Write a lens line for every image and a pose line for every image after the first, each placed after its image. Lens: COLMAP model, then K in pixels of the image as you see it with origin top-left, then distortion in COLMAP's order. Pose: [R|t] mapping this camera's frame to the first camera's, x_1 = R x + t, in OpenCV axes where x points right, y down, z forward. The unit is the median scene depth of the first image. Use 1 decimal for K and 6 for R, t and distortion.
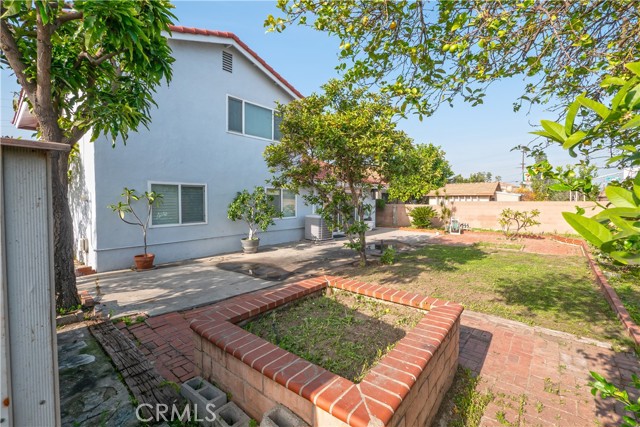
lens RADIAL K [[284.2, 0, 318.6], [0, 284.2, 209.4], [0, 0, 1]] dist [0.000210, 0.000086]
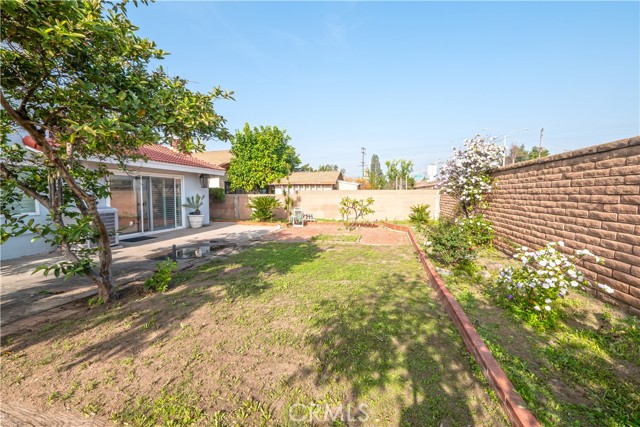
lens RADIAL K [[284.2, 0, 318.6], [0, 284.2, 209.4], [0, 0, 1]] dist [0.000210, 0.000086]
pose [[0.892922, -0.026887, 0.449409, 0.151584], [0.015458, 0.999458, 0.029082, 0.009253], [-0.449947, -0.019021, 0.892853, 0.191234]]
